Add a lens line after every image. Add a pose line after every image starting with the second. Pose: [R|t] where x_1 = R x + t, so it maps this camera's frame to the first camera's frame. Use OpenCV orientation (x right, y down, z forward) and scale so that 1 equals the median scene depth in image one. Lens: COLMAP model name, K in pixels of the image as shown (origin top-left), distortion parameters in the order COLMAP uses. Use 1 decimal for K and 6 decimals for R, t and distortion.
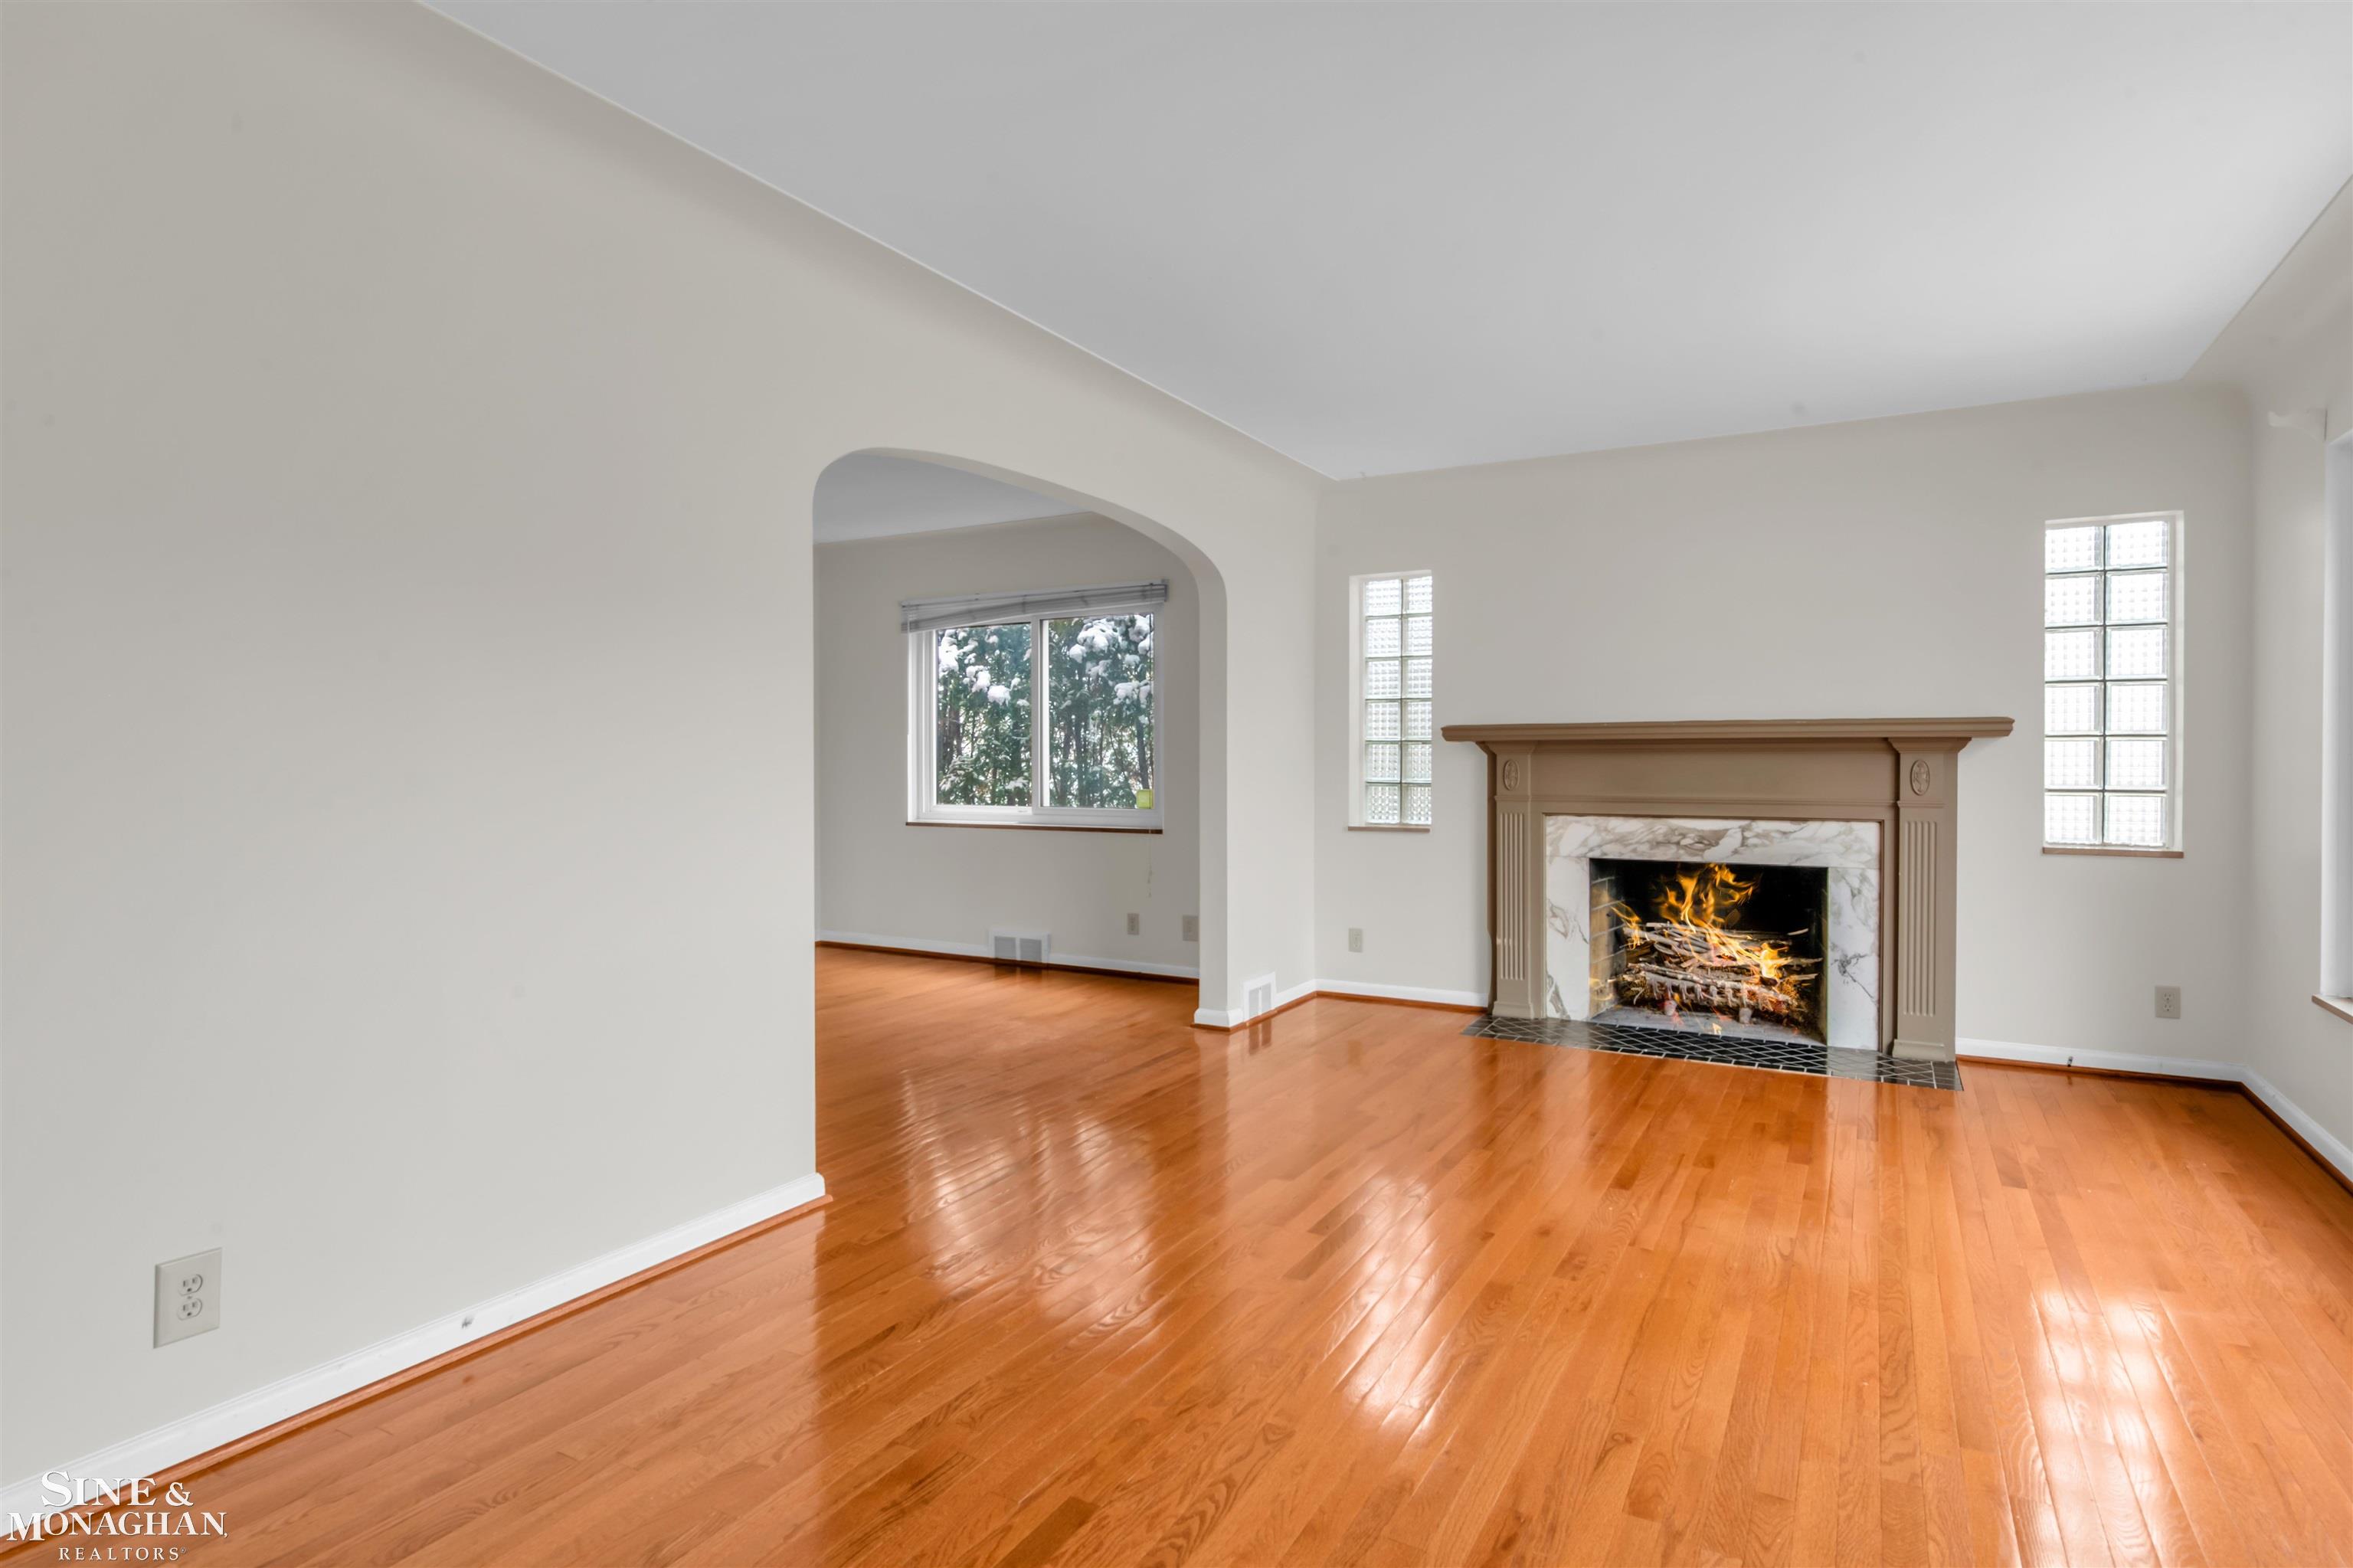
lens RADIAL K [[1207.9, 0, 1175.8], [0, 1207.9, 778.0], [0, 0, 1]] dist [0.032662, 0.000465]
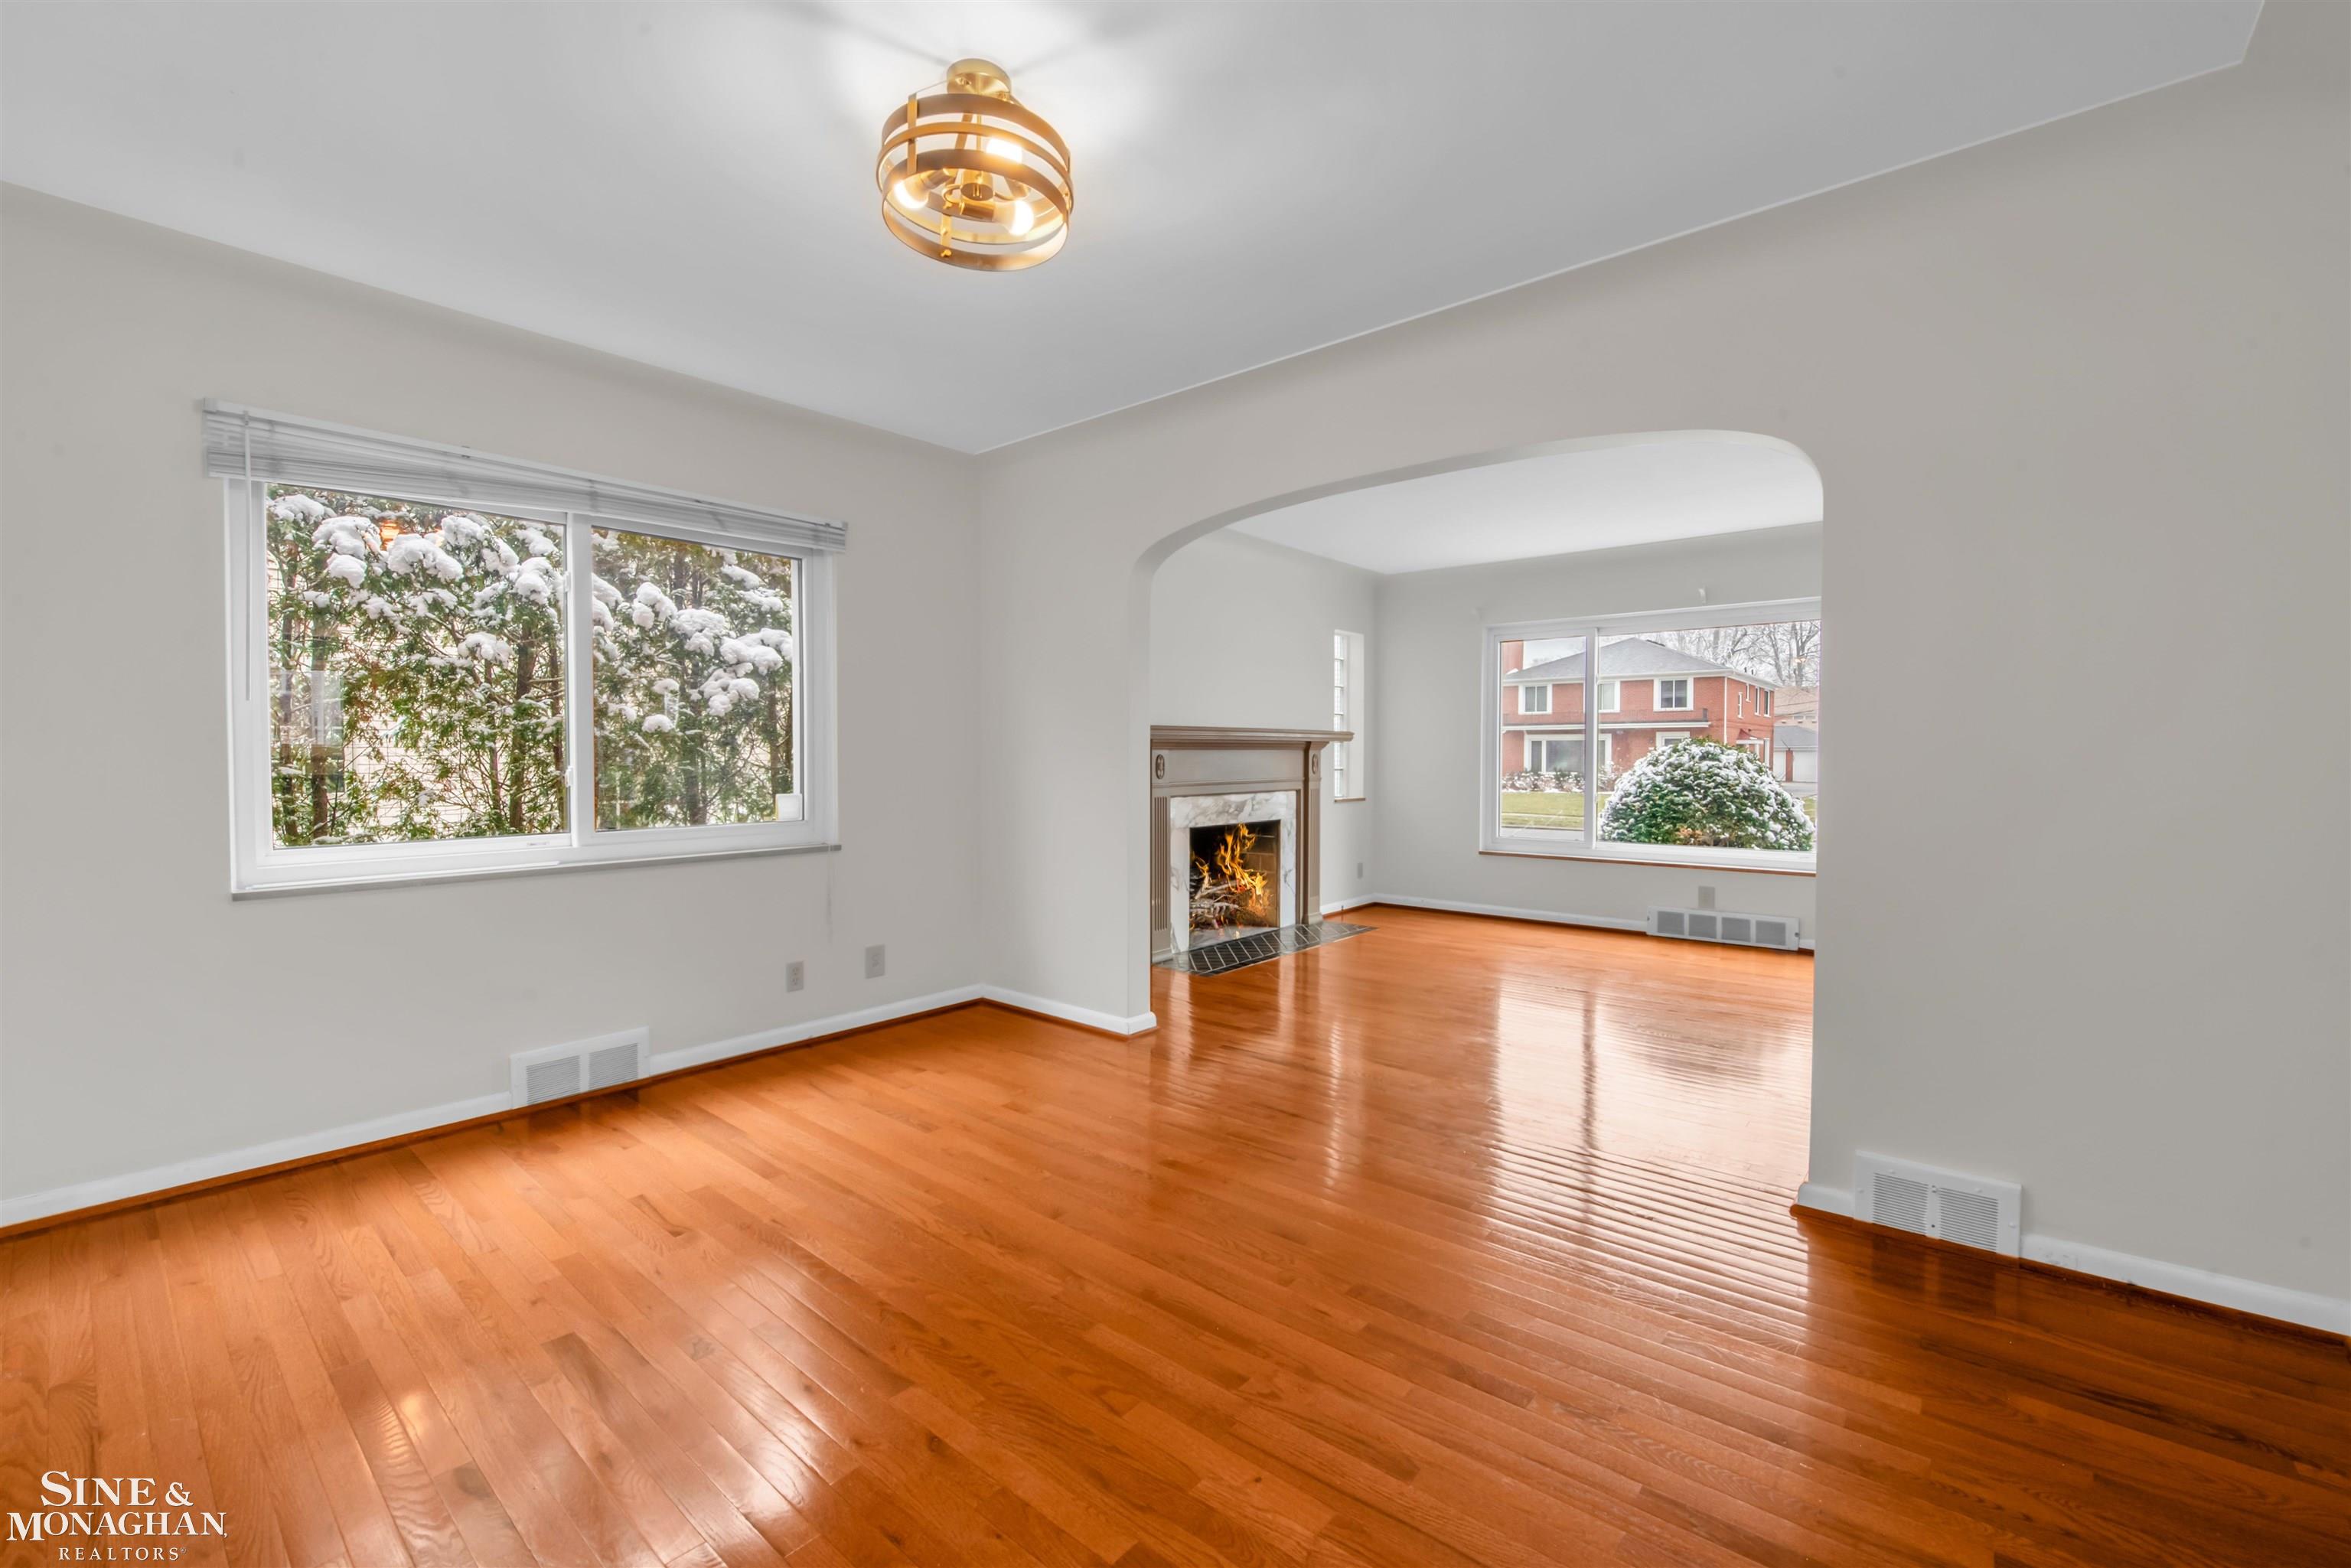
lens RADIAL K [[980.1, 0, 1174.3], [0, 980.1, 770.6], [0, 0, 1]] dist [-0.012275, -0.000310]
pose [[0.182273, -0.016246, 0.983114, -0.748230], [0.016116, 0.999779, 0.013533, -0.012784], [-0.983116, 0.013377, 0.182494, 0.853422]]
